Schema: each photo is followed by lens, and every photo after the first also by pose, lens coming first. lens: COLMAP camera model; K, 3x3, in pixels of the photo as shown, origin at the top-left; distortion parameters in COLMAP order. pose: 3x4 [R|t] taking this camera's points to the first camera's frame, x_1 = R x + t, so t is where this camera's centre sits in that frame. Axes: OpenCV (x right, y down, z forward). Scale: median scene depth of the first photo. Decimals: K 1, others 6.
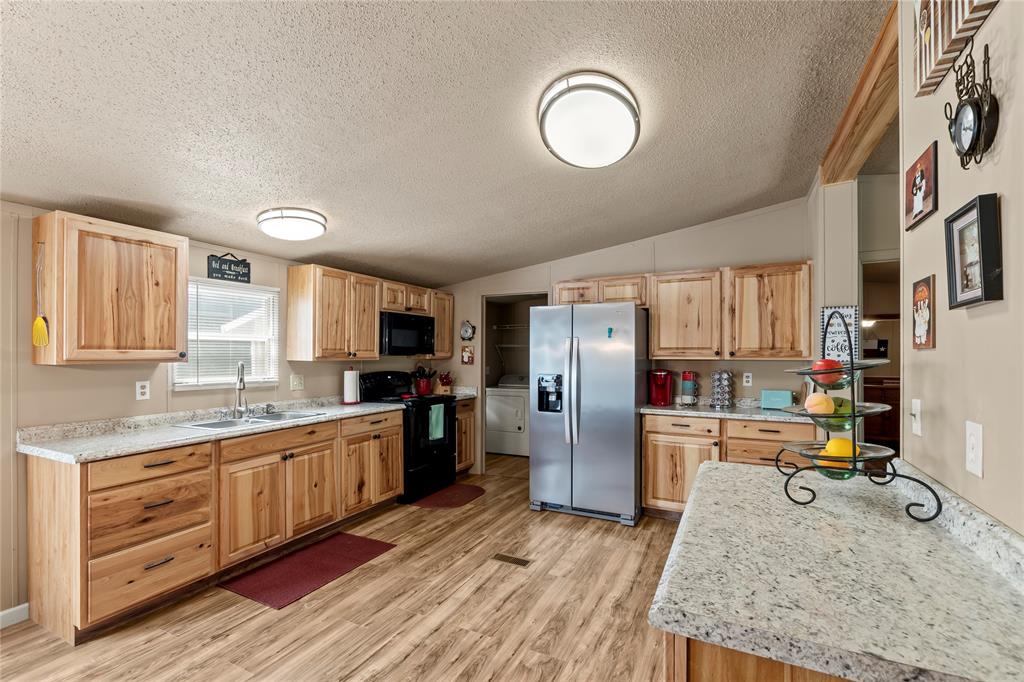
lens RADIAL K [[461.3, 0, 513.7], [0, 461.3, 355.6], [0, 0, 1]] dist [-0.002568, -0.000649]
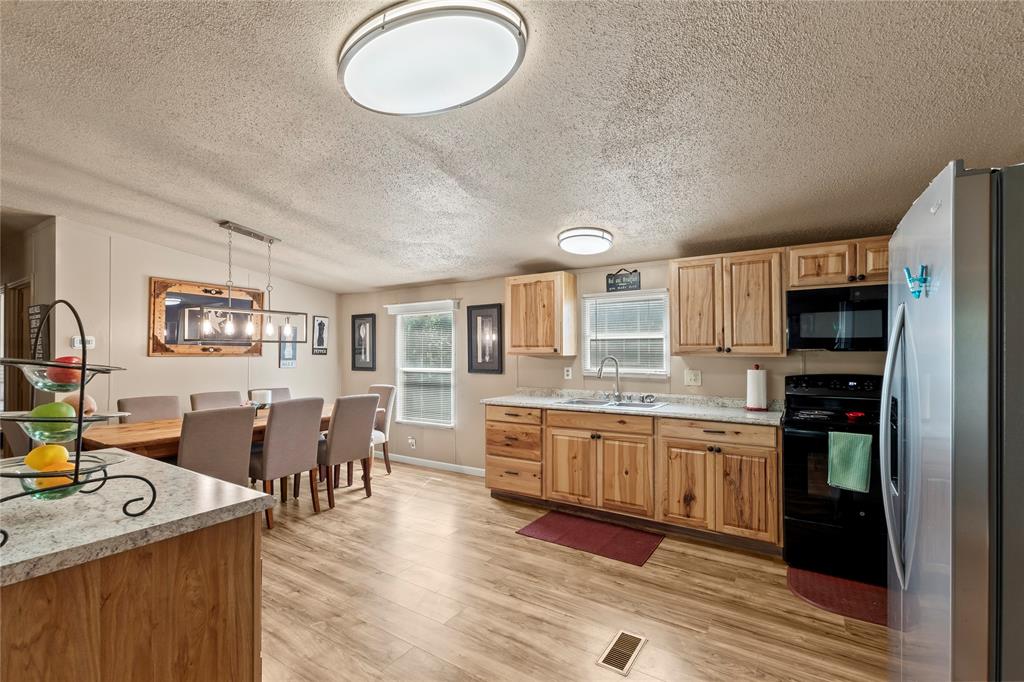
lens RADIAL K [[447.0, 0, 510.2], [0, 447.0, 348.9], [0, 0, 1]] dist [-0.000101, -0.000162]
pose [[-0.117898, -0.002062, -0.993024, 0.636750], [0.000656, 0.999997, -0.002154, -0.003279], [0.993026, -0.000906, -0.117896, 0.864580]]
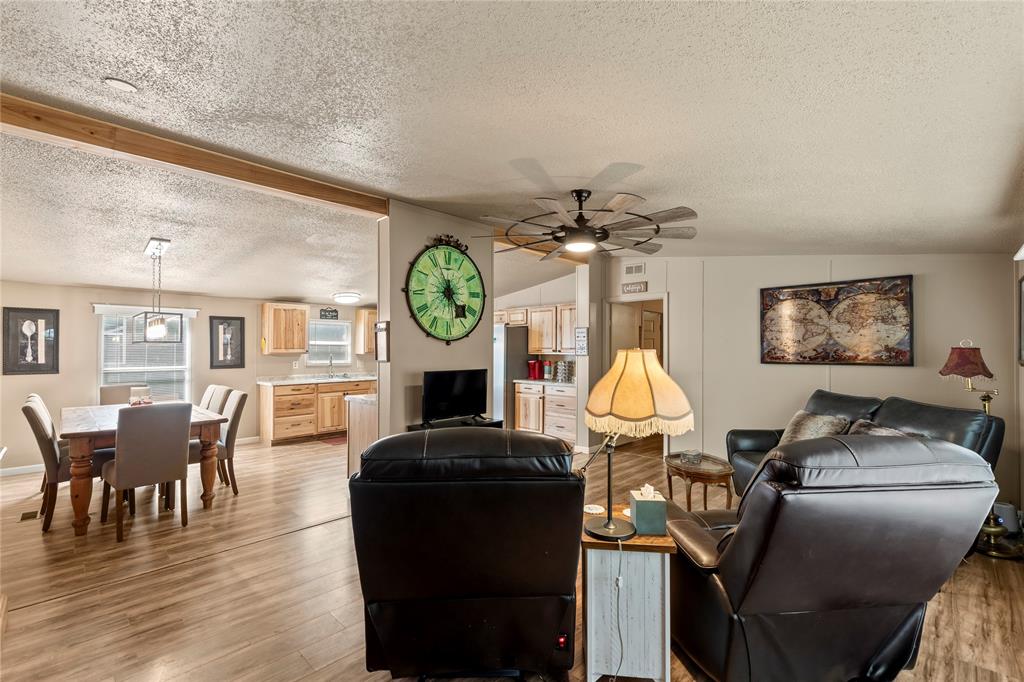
lens RADIAL K [[447.0, 0, 510.2], [0, 447.0, 348.9], [0, 0, 1]] dist [-0.000101, -0.000162]
pose [[0.954038, 0.000992, -0.299683, 0.956992], [-0.002831, 0.999980, -0.005703, -0.003024], [0.299671, 0.006289, 0.954022, -0.900123]]
